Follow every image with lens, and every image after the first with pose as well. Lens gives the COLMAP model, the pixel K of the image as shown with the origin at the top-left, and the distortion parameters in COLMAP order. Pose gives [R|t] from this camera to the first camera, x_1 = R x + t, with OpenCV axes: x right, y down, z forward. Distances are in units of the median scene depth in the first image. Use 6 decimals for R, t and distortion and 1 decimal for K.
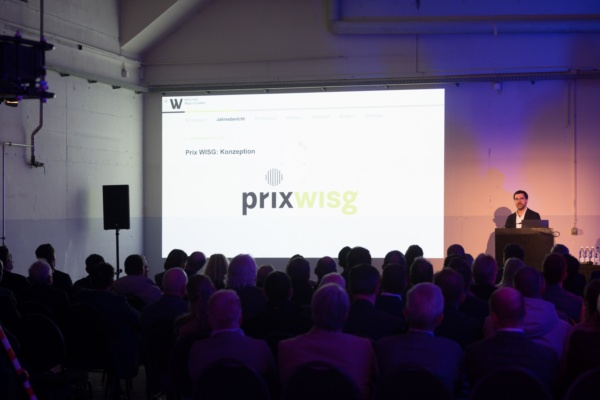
lens RADIAL K [[1419.3, 0, 300.7], [0, 1419.3, 198.5], [0, 0, 1]] dist [0.055823, 0.000000]
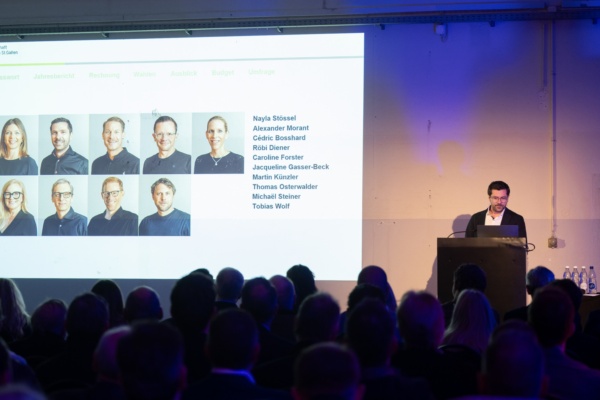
lens RADIAL K [[1419.3, 0, 295.8], [0, 1419.3, 179.9], [0, 0, 1]] dist [0.055823, 0.000000]
pose [[0.998869, 0.005469, 0.047231, 0.036738], [-0.004981, 0.999933, -0.010440, 0.000856], [-0.047285, 0.010193, 0.998829, 0.320910]]
